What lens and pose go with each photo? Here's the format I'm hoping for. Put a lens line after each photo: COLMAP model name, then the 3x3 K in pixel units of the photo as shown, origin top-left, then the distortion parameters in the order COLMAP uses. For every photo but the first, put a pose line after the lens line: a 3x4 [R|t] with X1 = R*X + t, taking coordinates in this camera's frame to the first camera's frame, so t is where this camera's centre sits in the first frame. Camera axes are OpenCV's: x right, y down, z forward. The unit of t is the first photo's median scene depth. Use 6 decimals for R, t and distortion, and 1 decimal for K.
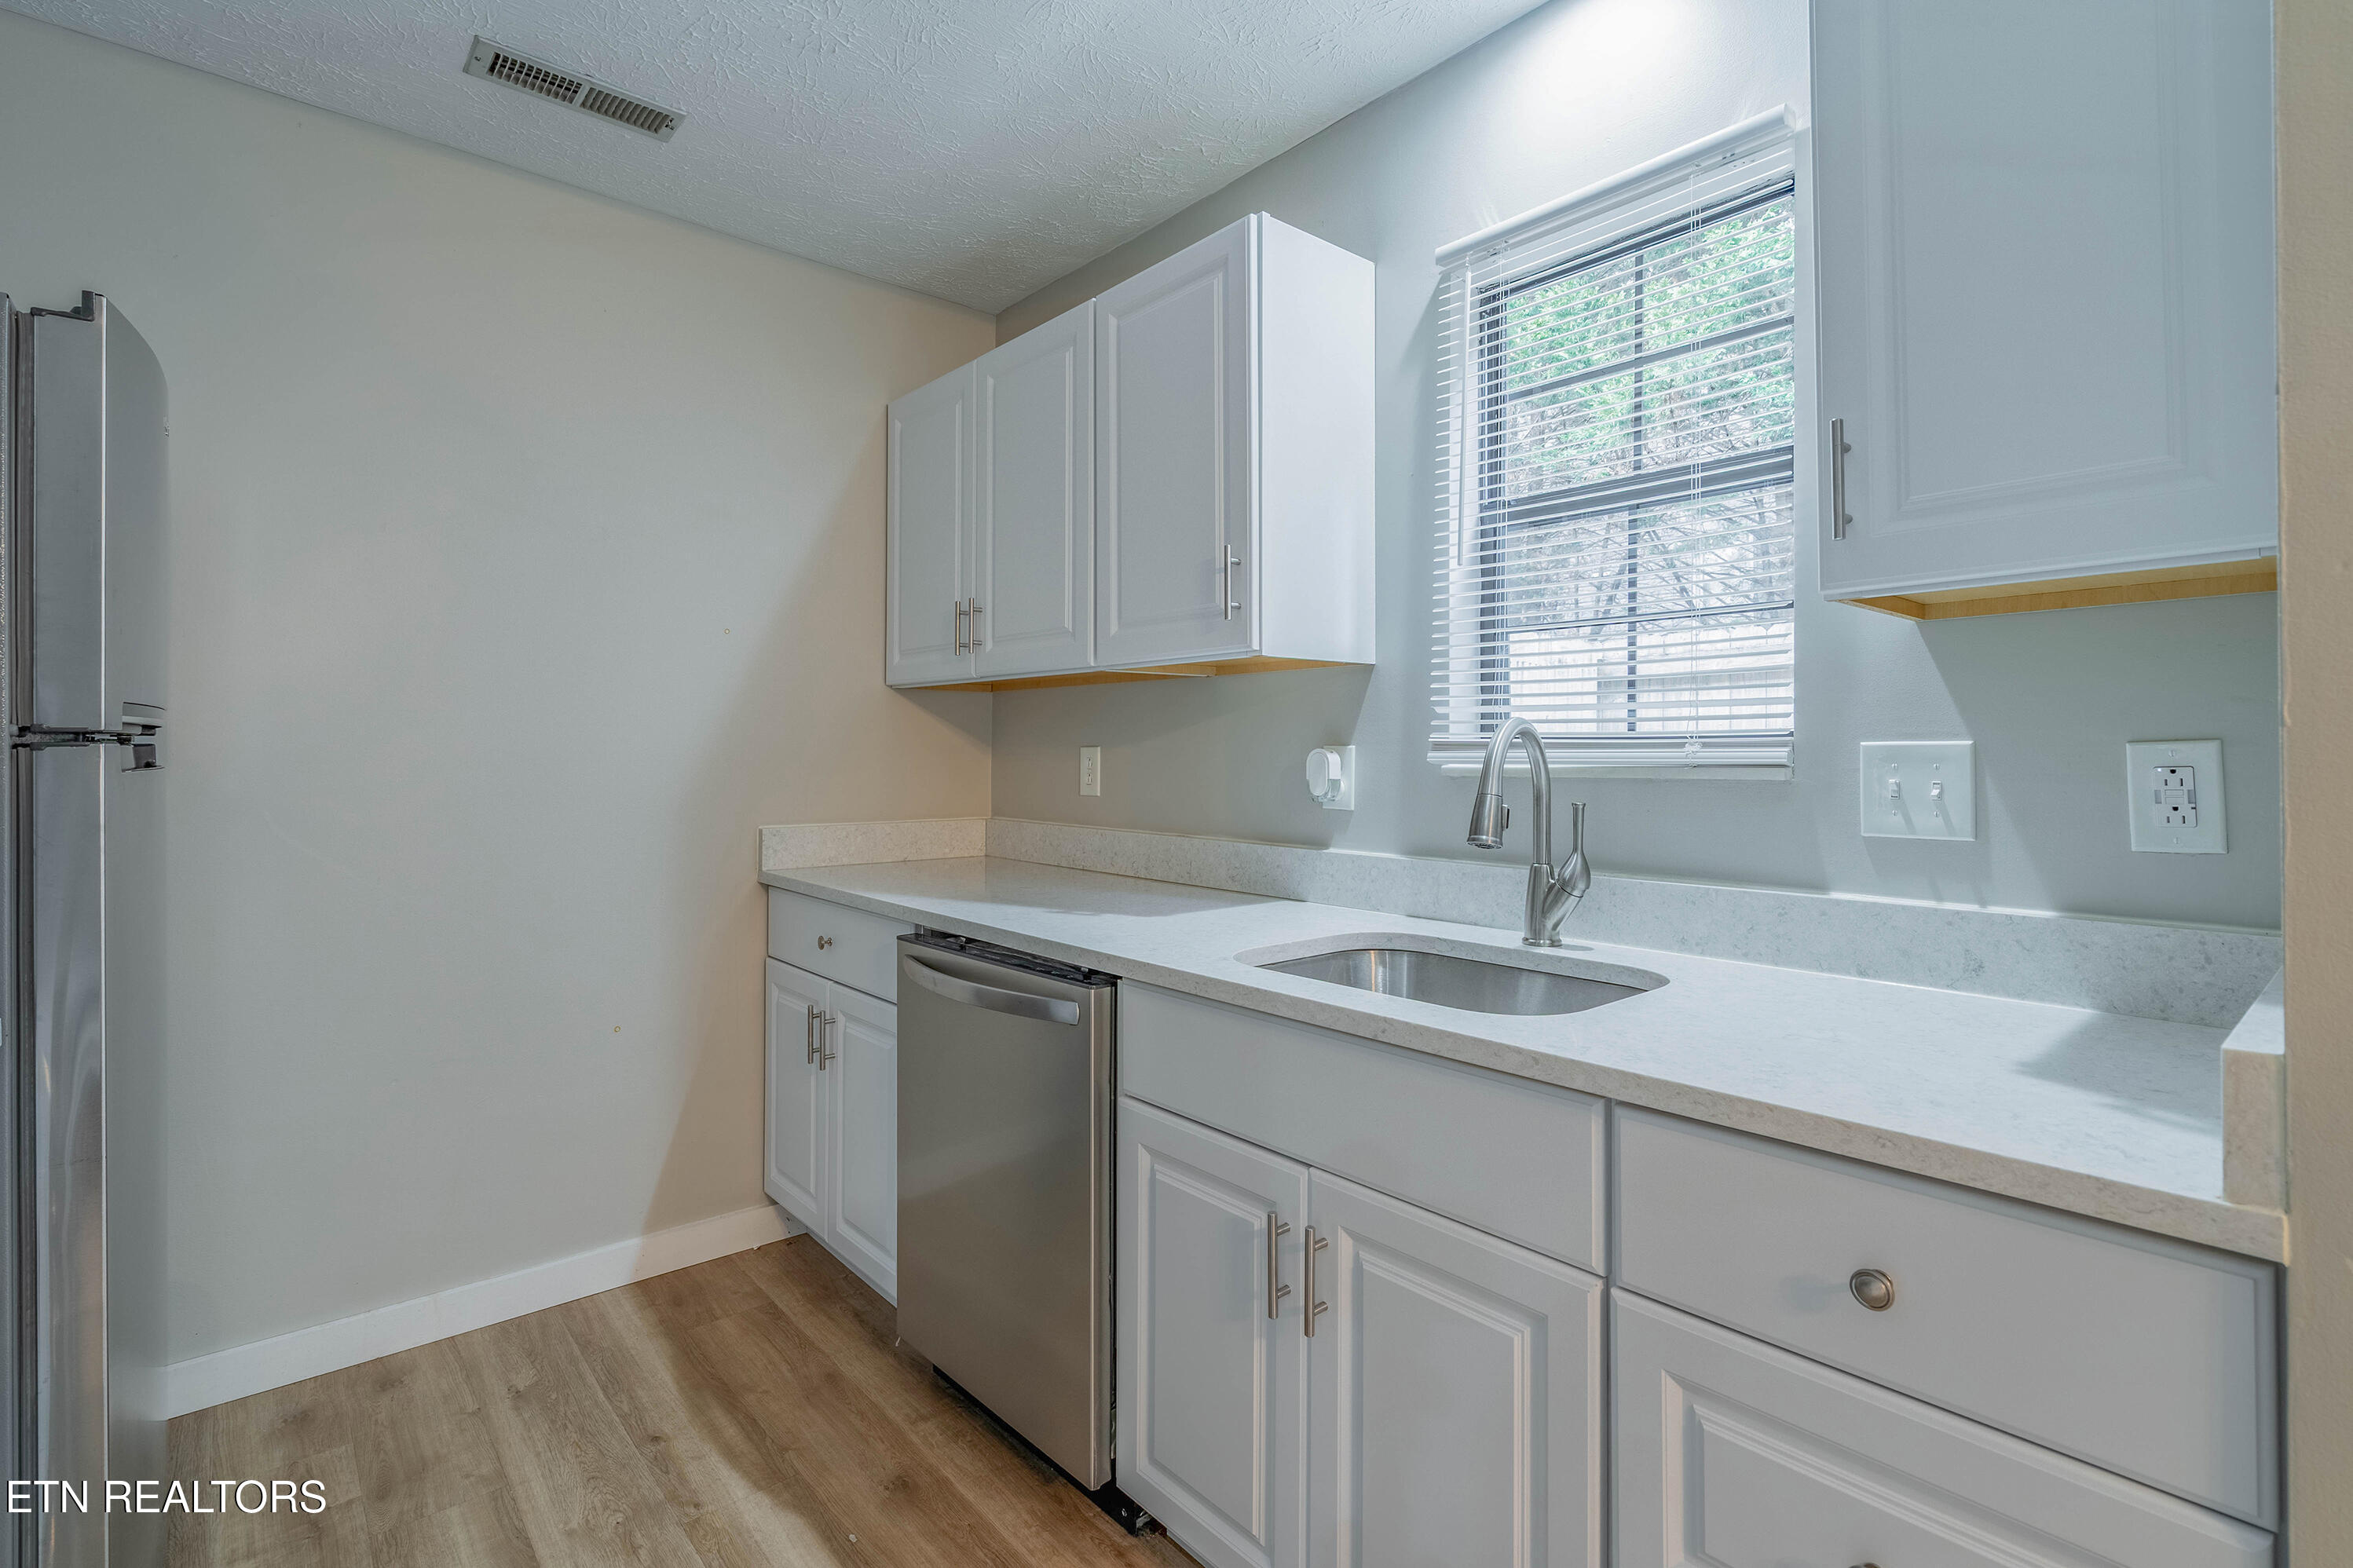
lens RADIAL K [[1097.3, 0, 1175.4], [0, 1097.3, 747.0], [0, 0, 1]] dist [-0.002281, -0.000767]
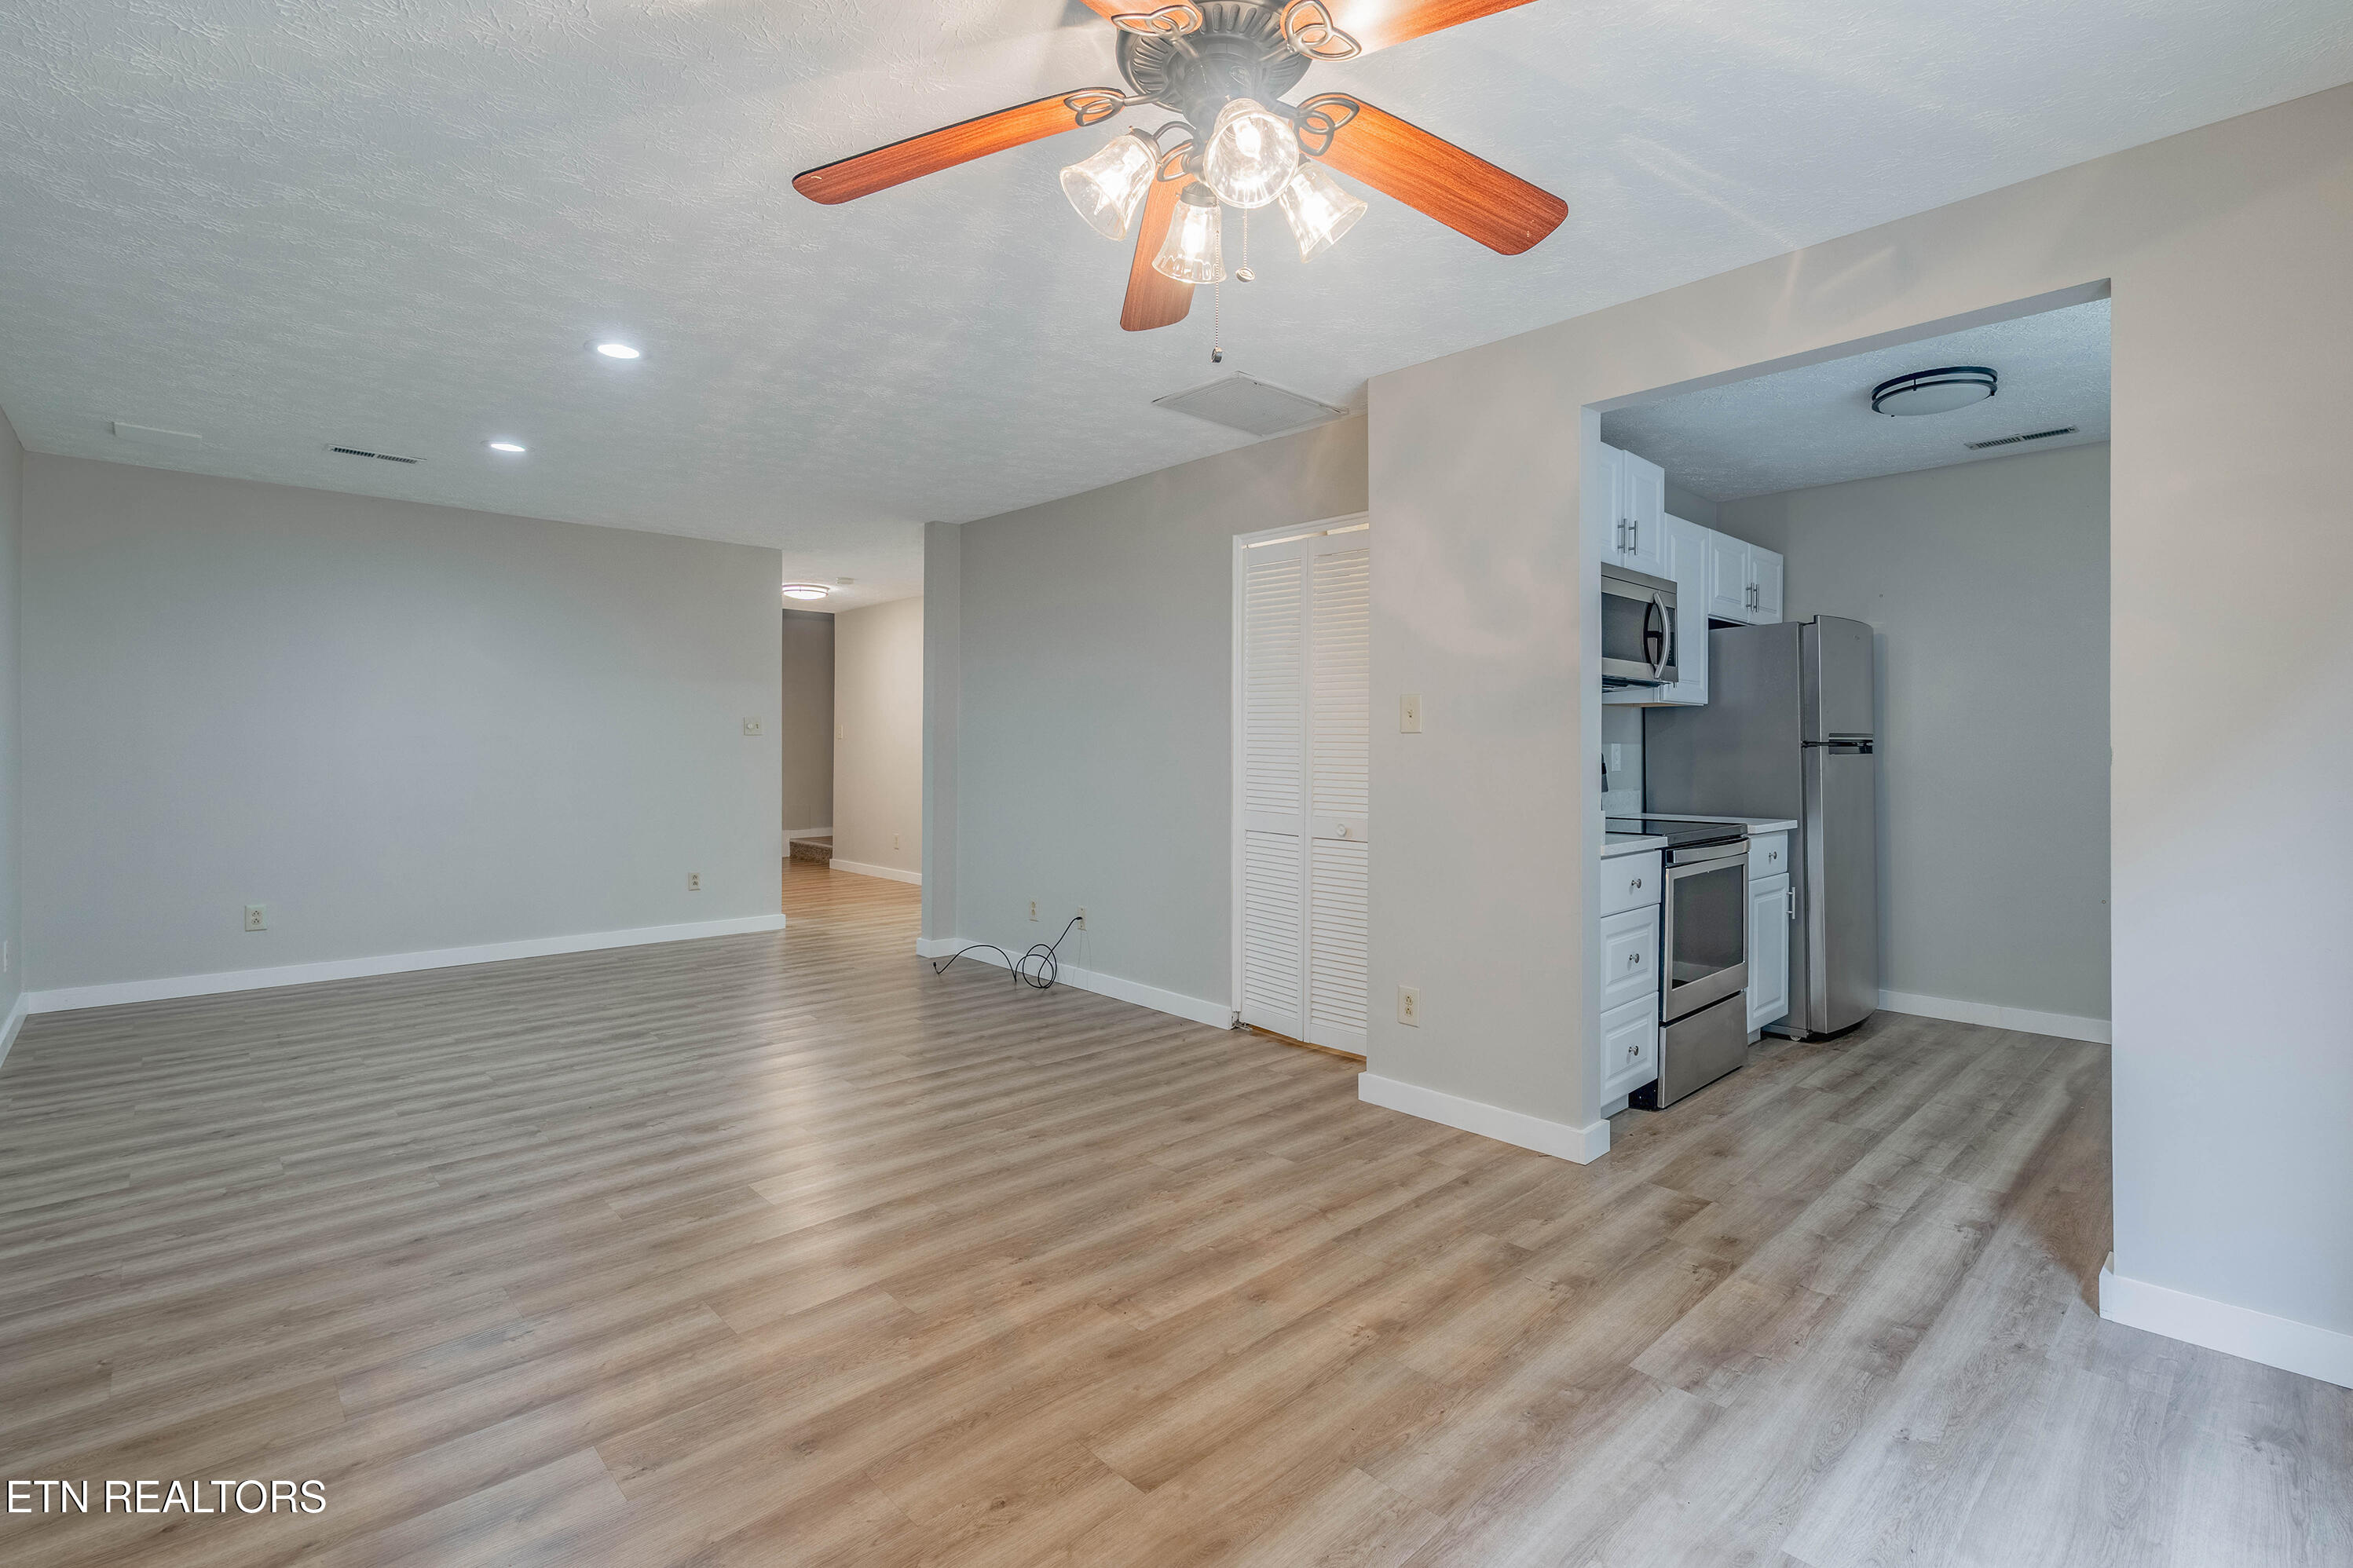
lens RADIAL K [[1097.3, 0, 1197.6], [0, 1097.3, 755.7], [0, 0, 1]] dist [-0.002281, -0.000767]
pose [[0.047739, 0.003895, -0.998852, 1.557239], [0.011818, 0.999920, 0.004464, -0.008377], [0.998790, -0.012018, 0.047689, -0.742755]]
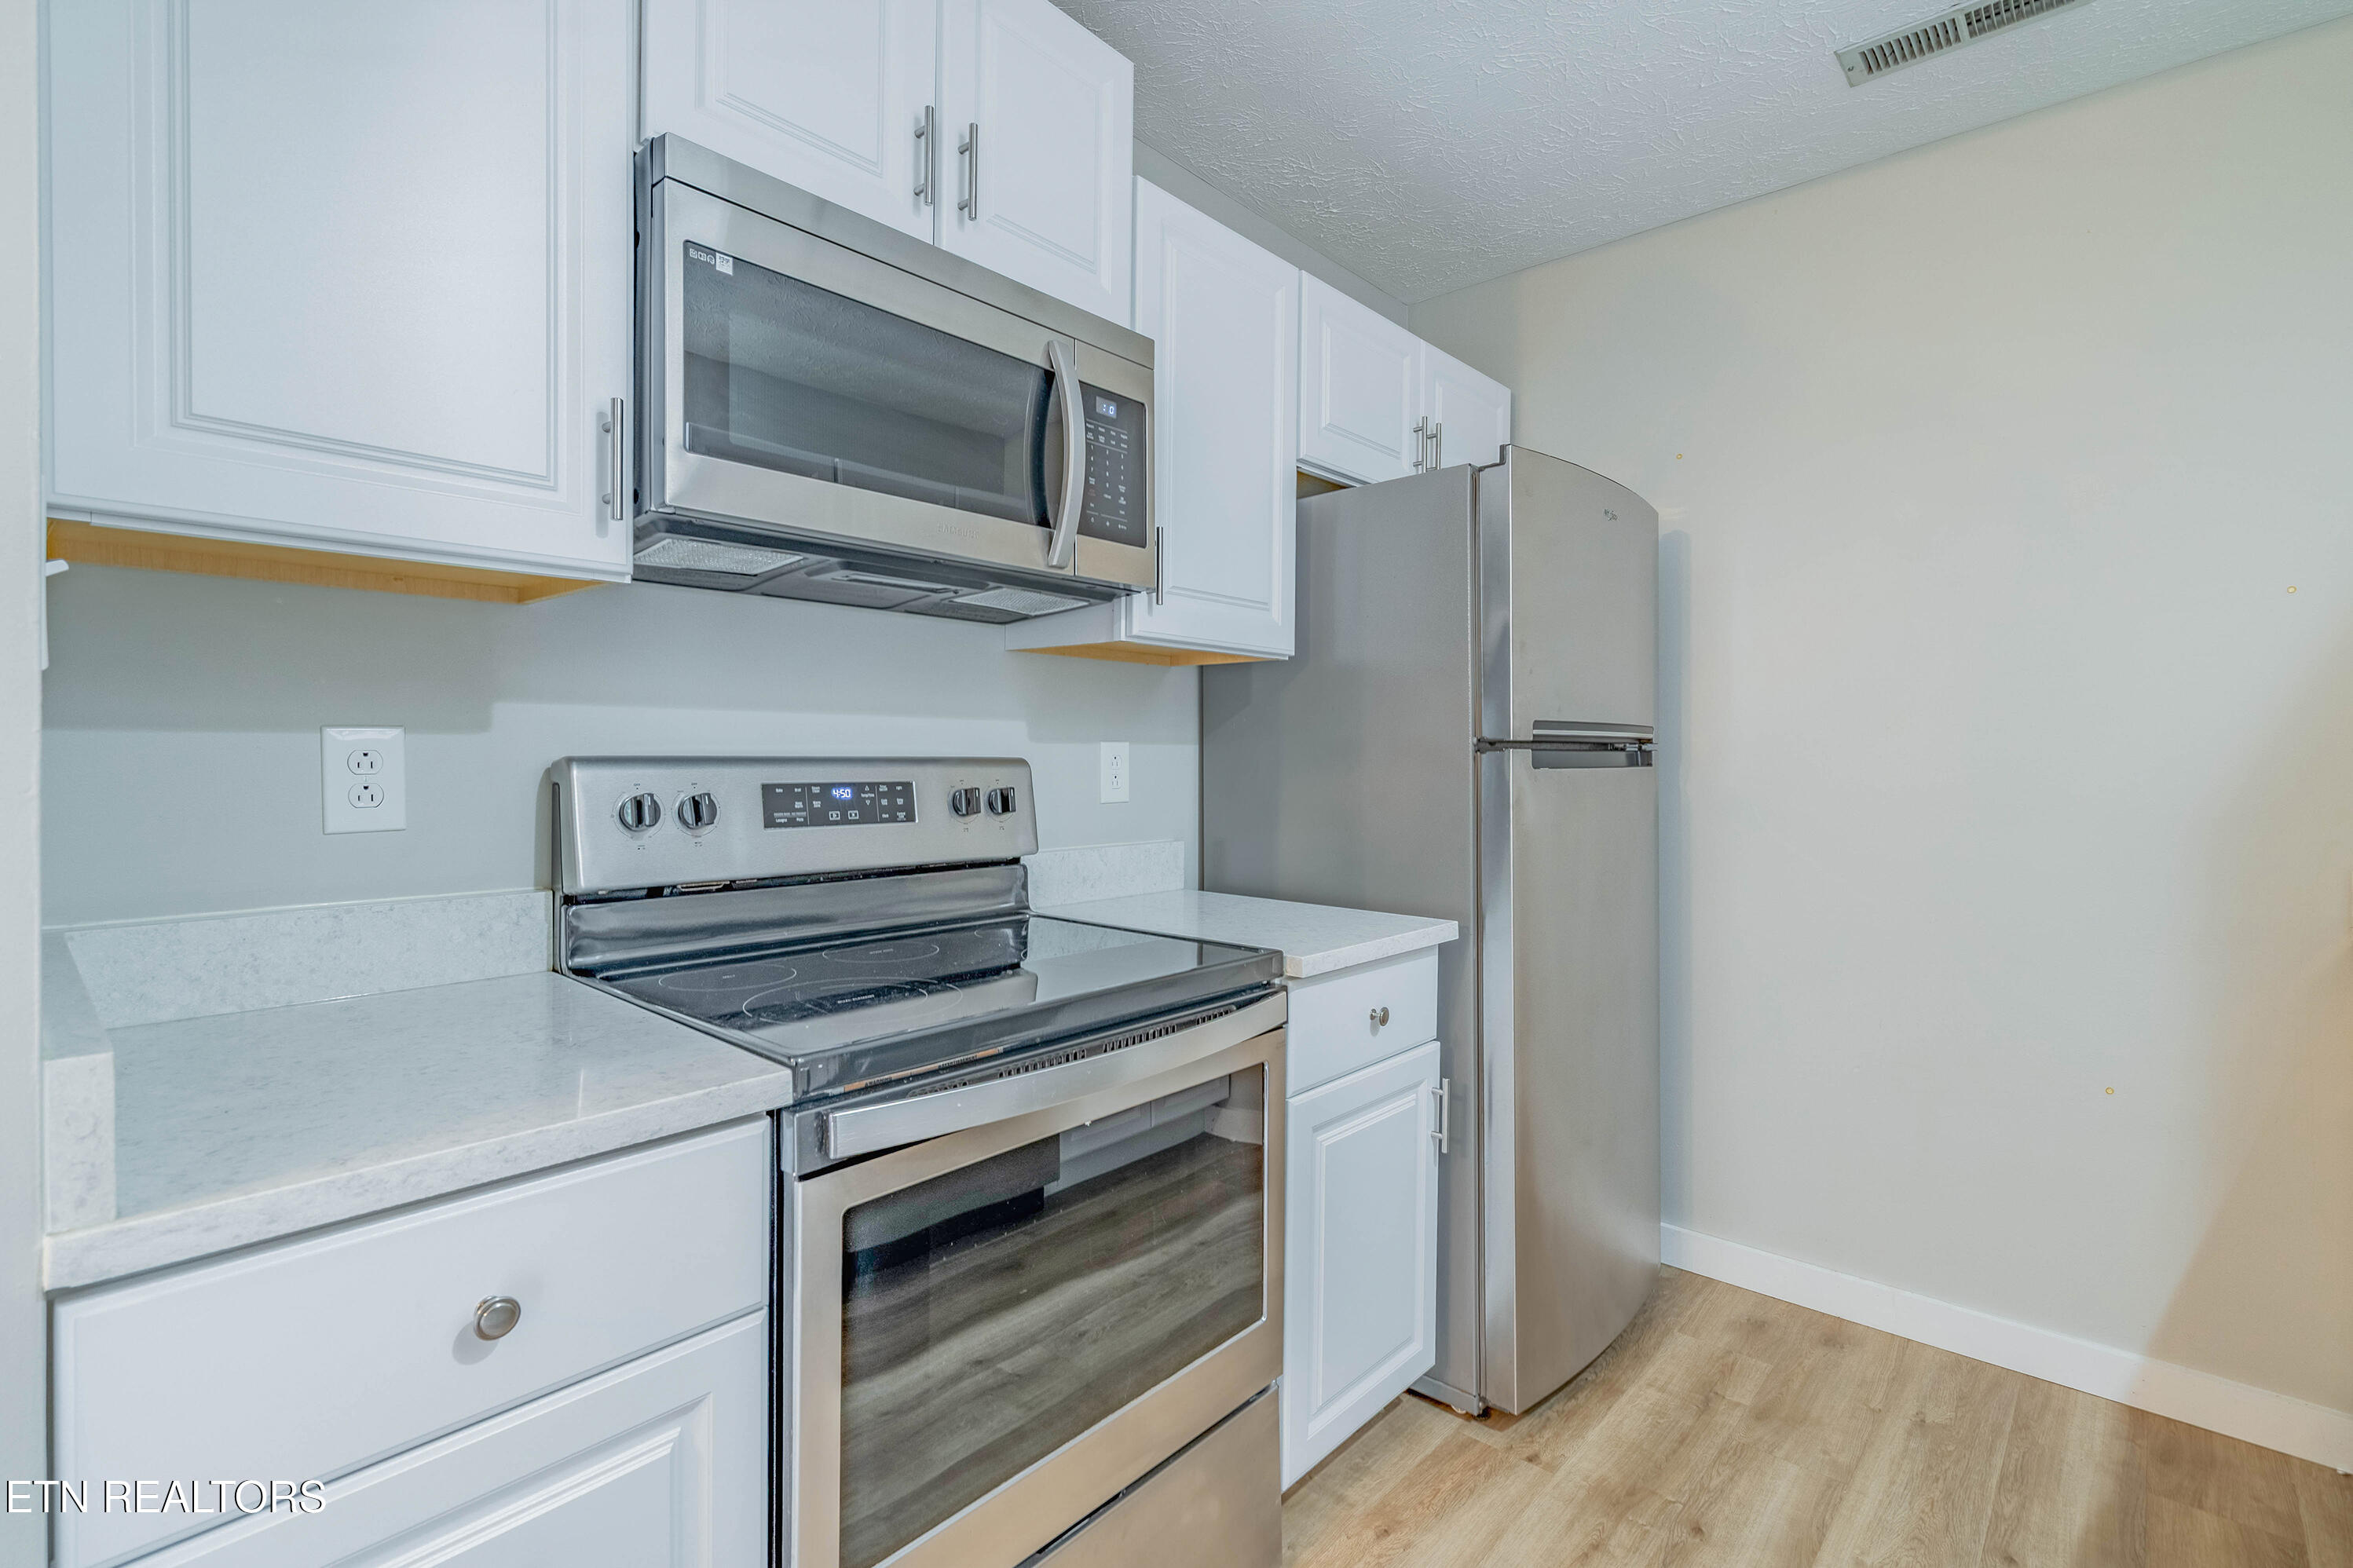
lens RADIAL K [[1097.3, 0, 1200.5], [0, 1097.3, 771.1], [0, 0, 1]] dist [-0.002281, -0.000767]
pose [[0.109403, 0.011787, -0.993928, 0.288342], [0.002374, 0.999924, 0.012120, 0.004342], [0.993995, -0.003685, 0.109367, 0.273032]]
